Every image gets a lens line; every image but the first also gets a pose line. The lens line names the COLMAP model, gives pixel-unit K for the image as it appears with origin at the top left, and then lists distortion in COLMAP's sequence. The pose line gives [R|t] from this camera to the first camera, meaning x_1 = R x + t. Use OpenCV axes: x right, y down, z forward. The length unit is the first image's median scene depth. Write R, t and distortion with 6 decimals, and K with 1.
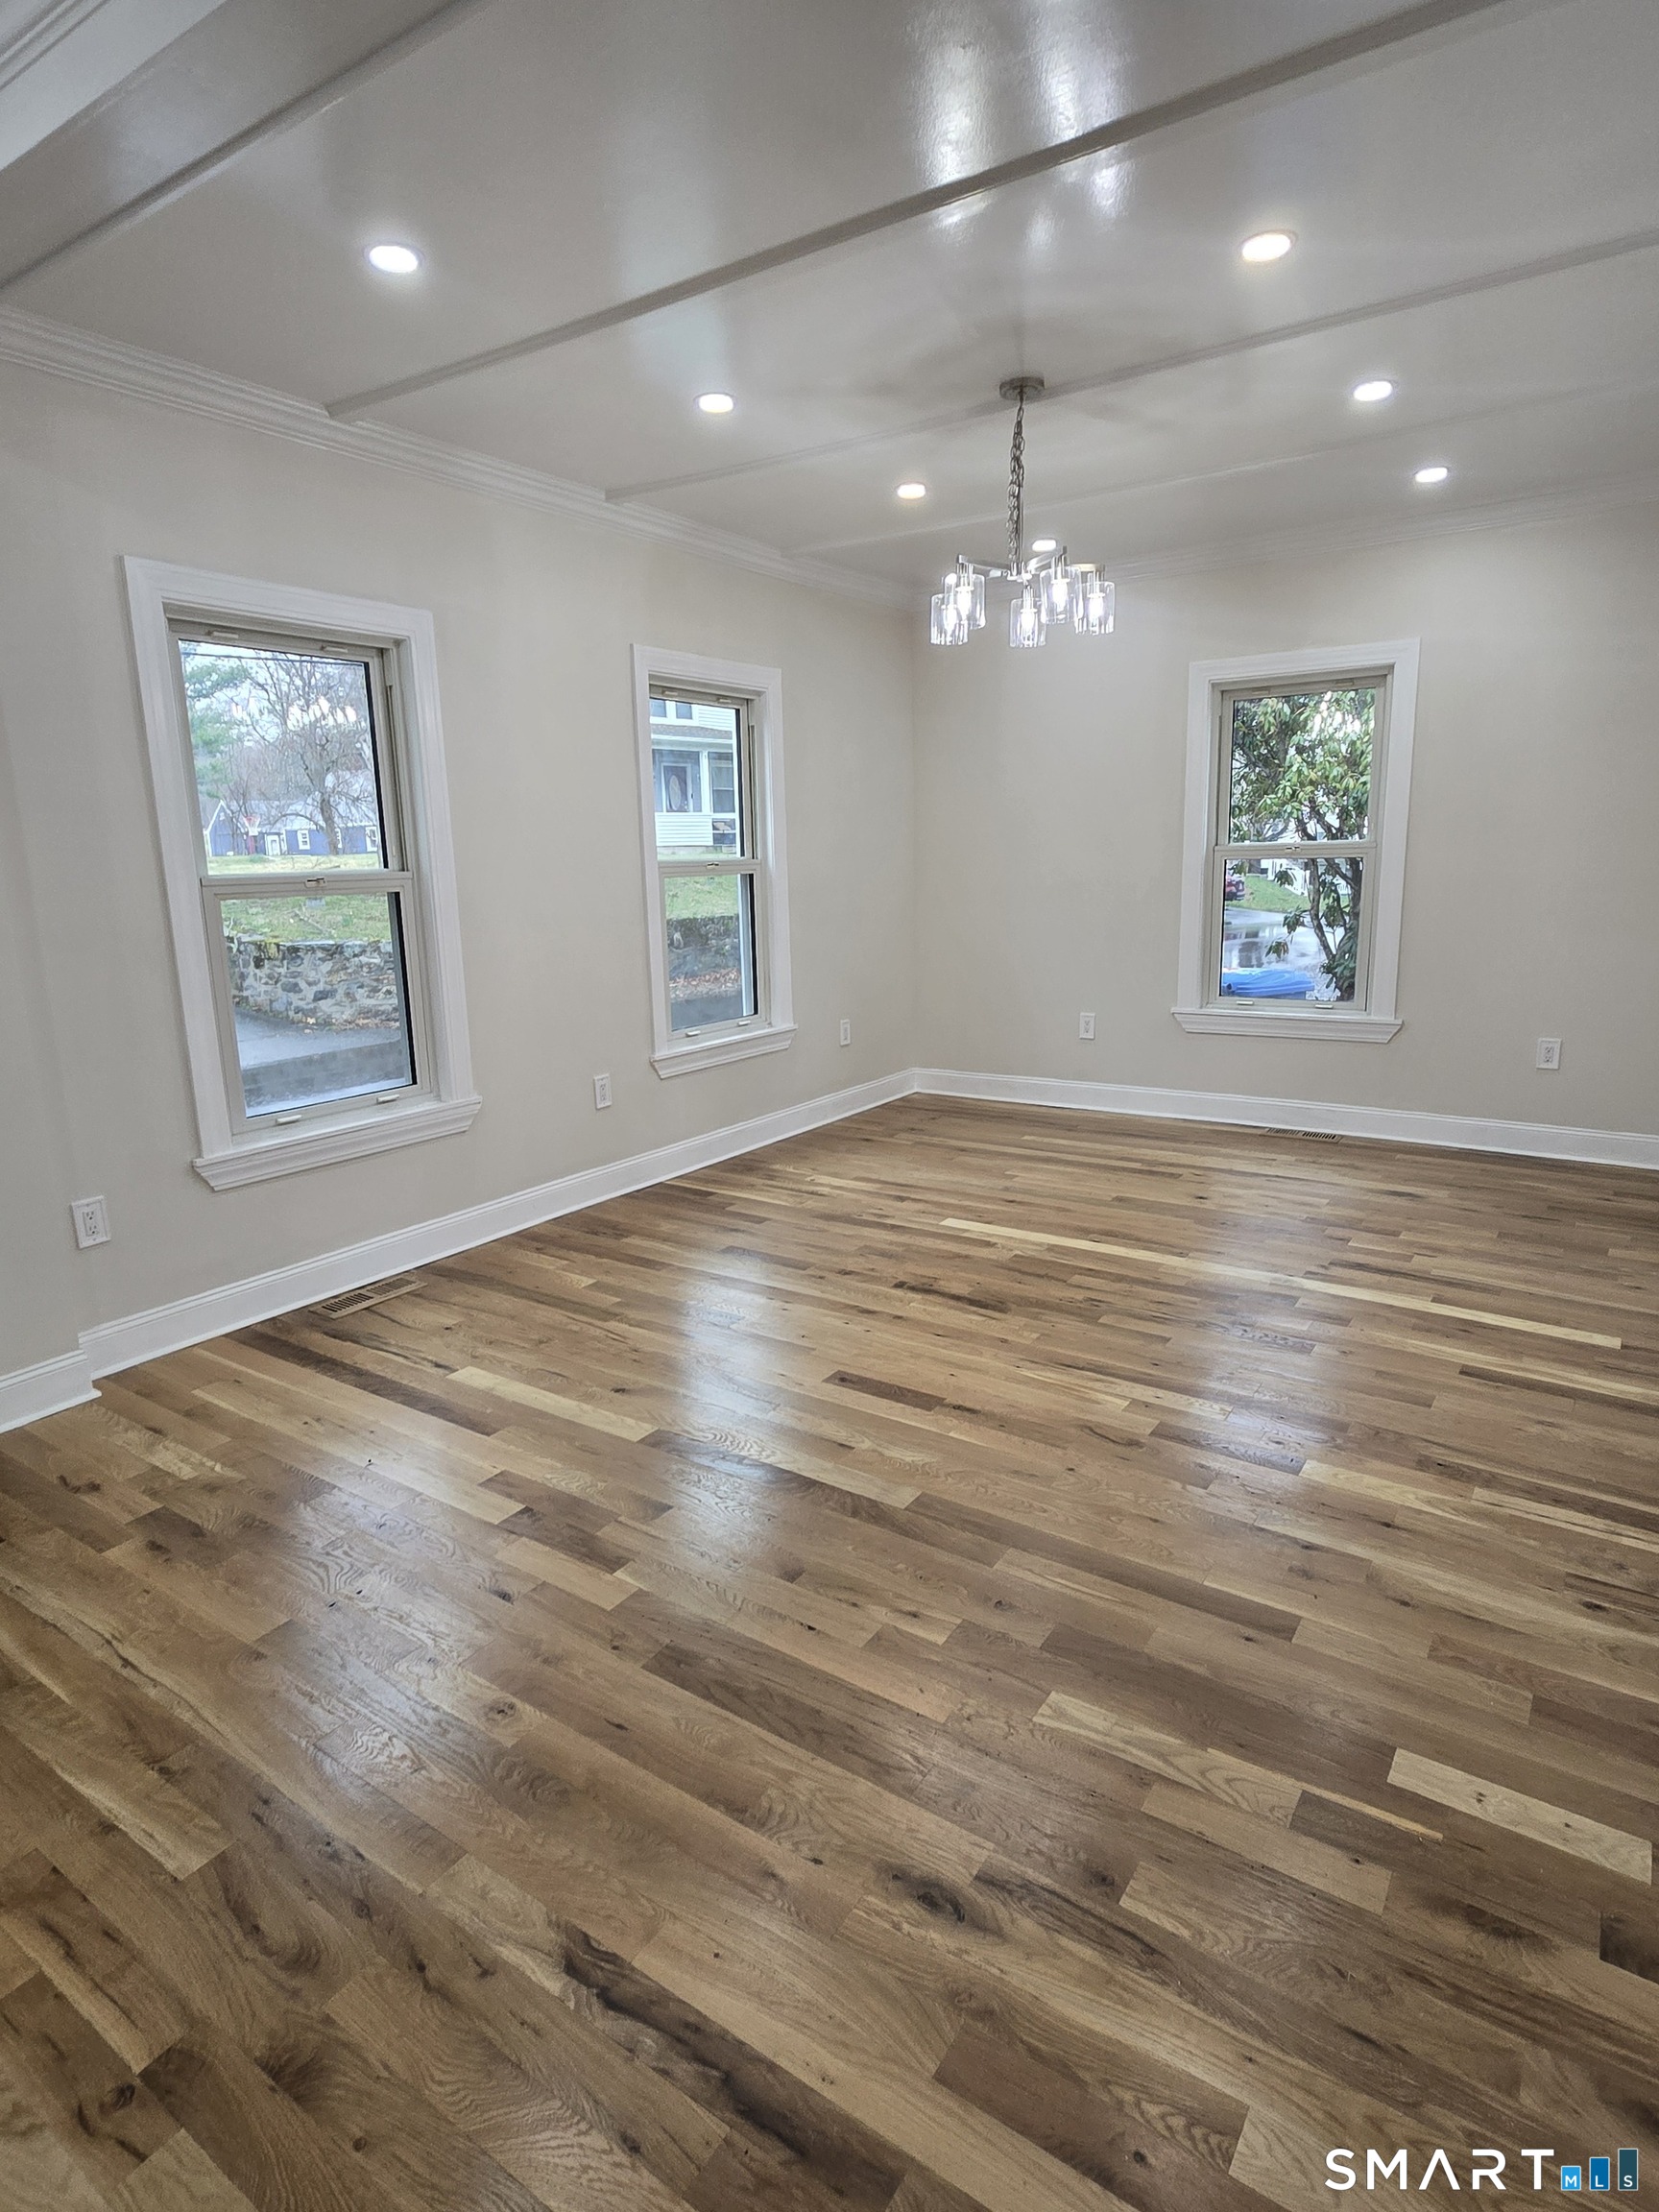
lens RADIAL K [[1144.9, 0, 829.5], [0, 1144.9, 1106.0], [0, 0, 1]] dist [-0.000245, 0.000213]
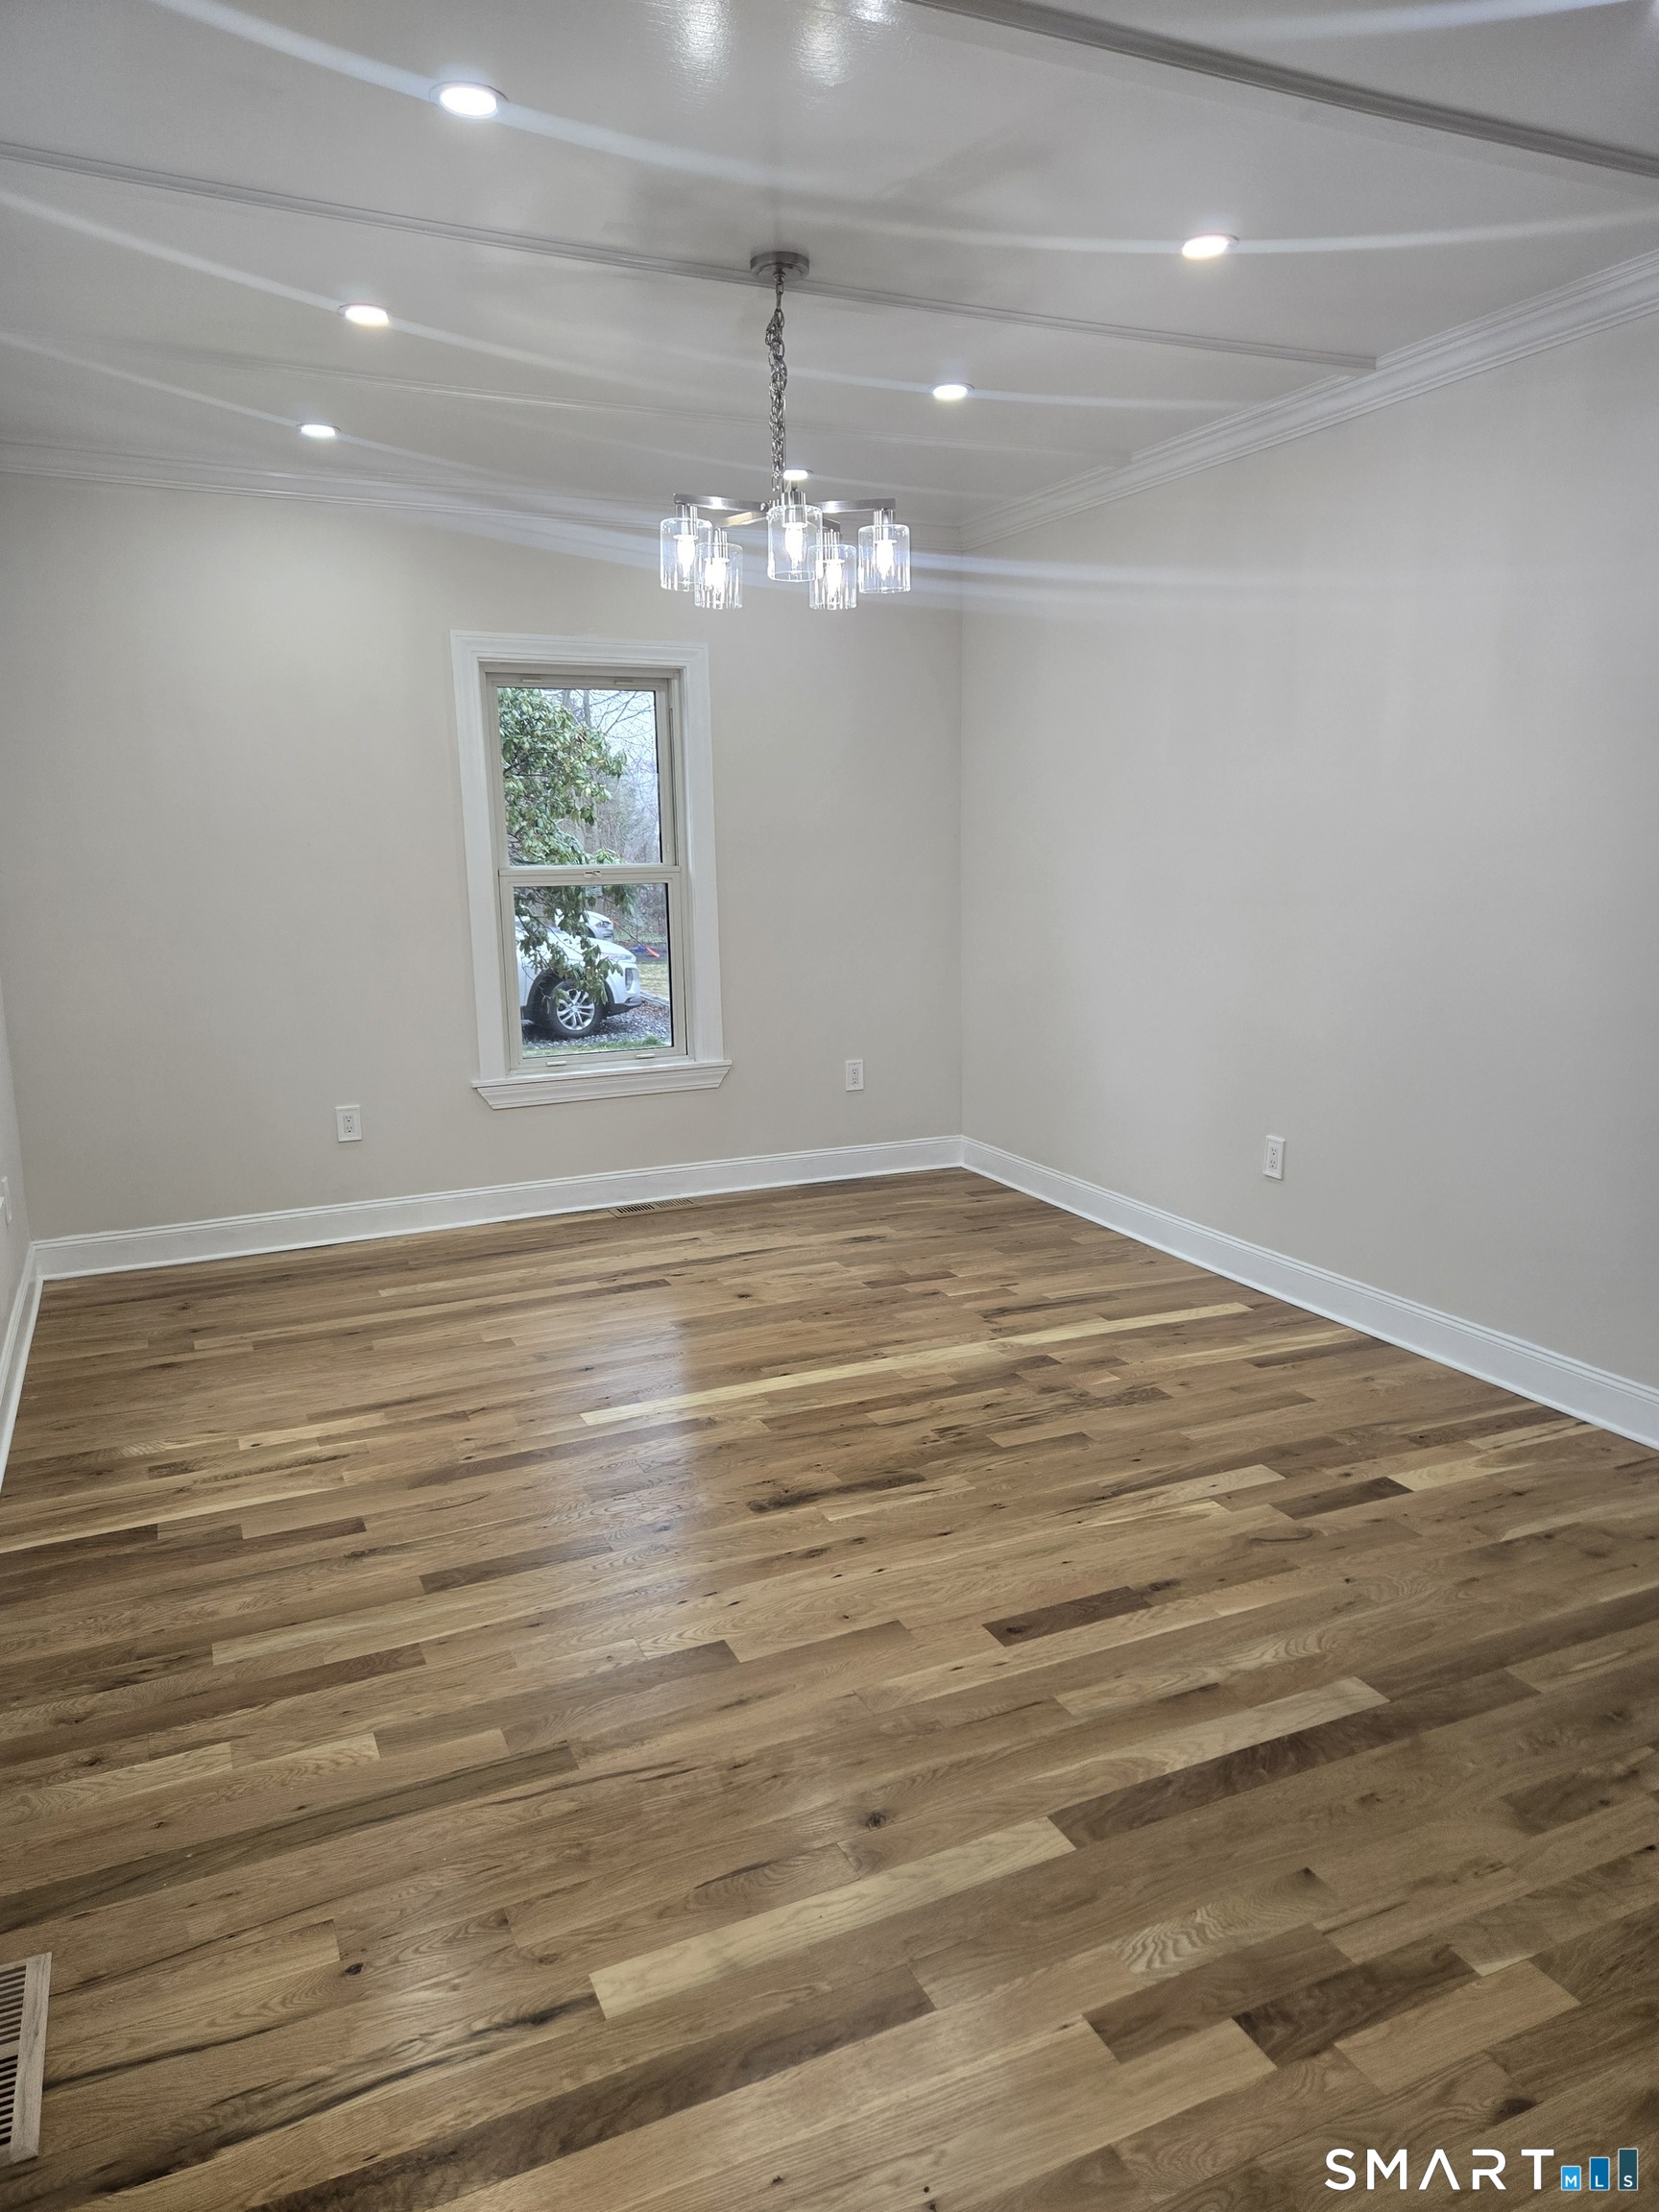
lens RADIAL K [[1429.6, 0, 829.5], [0, 1429.6, 1106.0], [0, 0, 1]] dist [0.074920, -0.062455]
pose [[0.539530, -0.140808, 0.830109, -0.587963], [0.186904, 0.981348, 0.044984, -0.109187], [-0.820960, 0.130880, 0.555784, 0.447217]]
